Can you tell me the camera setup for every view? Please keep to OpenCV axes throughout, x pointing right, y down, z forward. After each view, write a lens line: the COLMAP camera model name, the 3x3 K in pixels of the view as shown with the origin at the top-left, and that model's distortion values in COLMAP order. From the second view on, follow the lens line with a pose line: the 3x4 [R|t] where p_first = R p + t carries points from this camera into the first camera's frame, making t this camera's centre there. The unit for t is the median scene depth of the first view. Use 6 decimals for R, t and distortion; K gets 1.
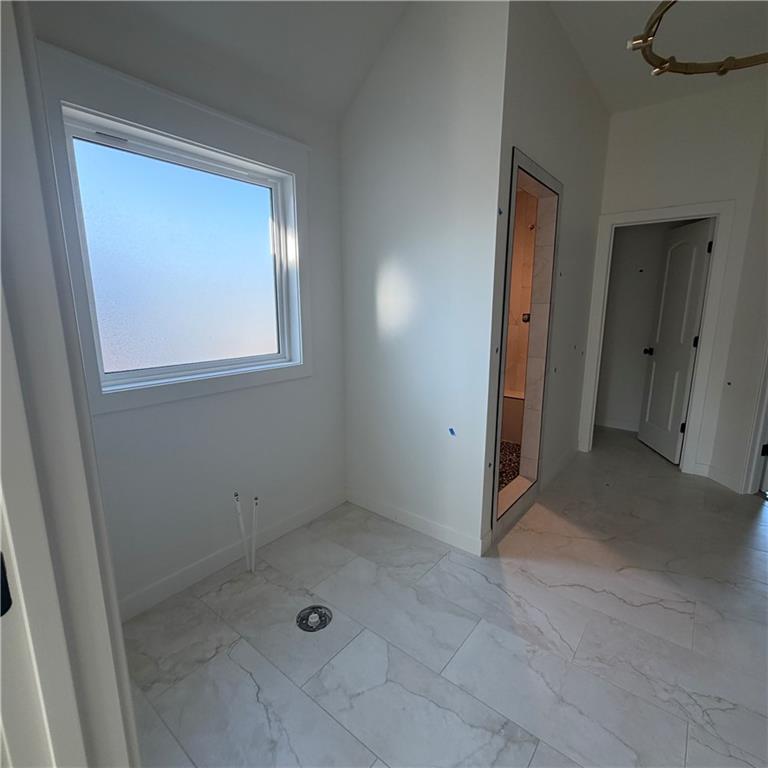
lens RADIAL K [[408.1, 0, 382.3], [0, 408.1, 385.3], [0, 0, 1]] dist [-0.000456, 0.000206]
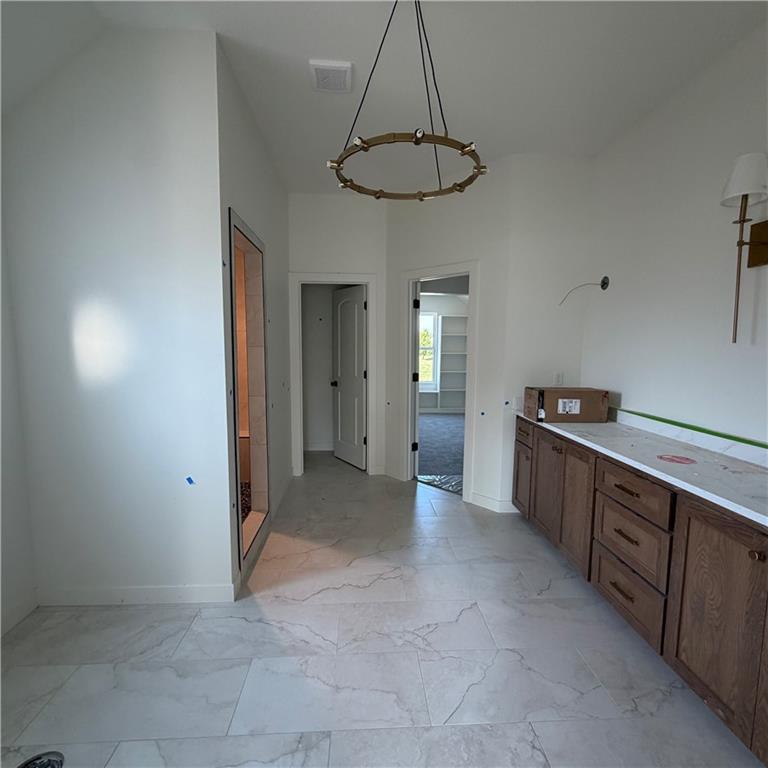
lens RADIAL K [[408.1, 0, 381.2], [0, 408.1, 386.8], [0, 0, 1]] dist [-0.000456, 0.000206]
pose [[0.741934, -0.066416, 0.667175, -0.118820], [0.125643, 0.991226, -0.041046, -0.008669], [-0.658595, 0.114279, 0.743769, -0.025553]]
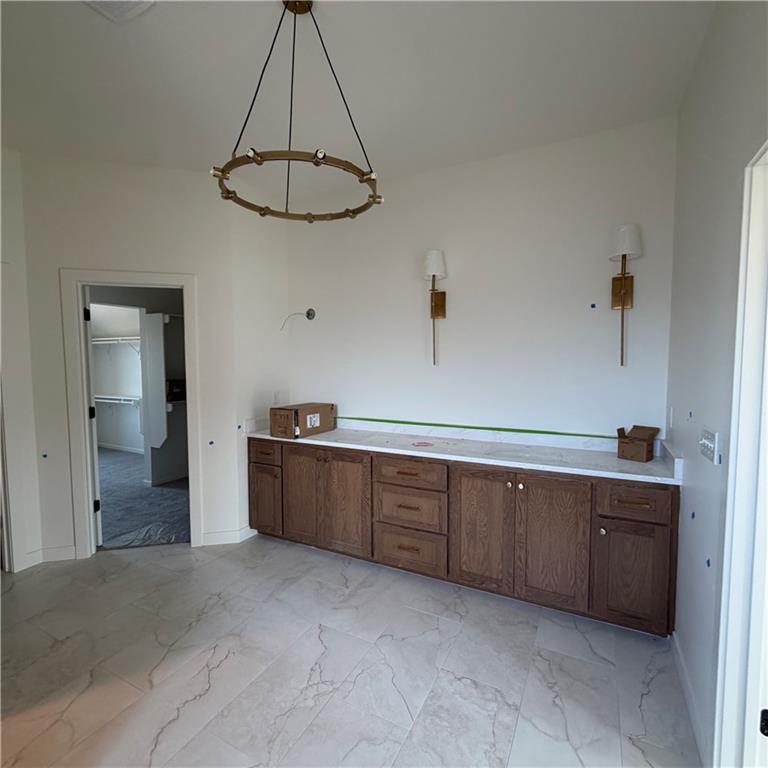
lens RADIAL K [[408.1, 0, 386.5], [0, 408.1, 385.8], [0, 0, 1]] dist [-0.000456, 0.000206]
pose [[-0.197813, -0.063323, 0.978192, -0.300816], [0.194482, 0.975538, 0.102479, -0.144817], [-0.960753, 0.210512, -0.180659, 0.523790]]
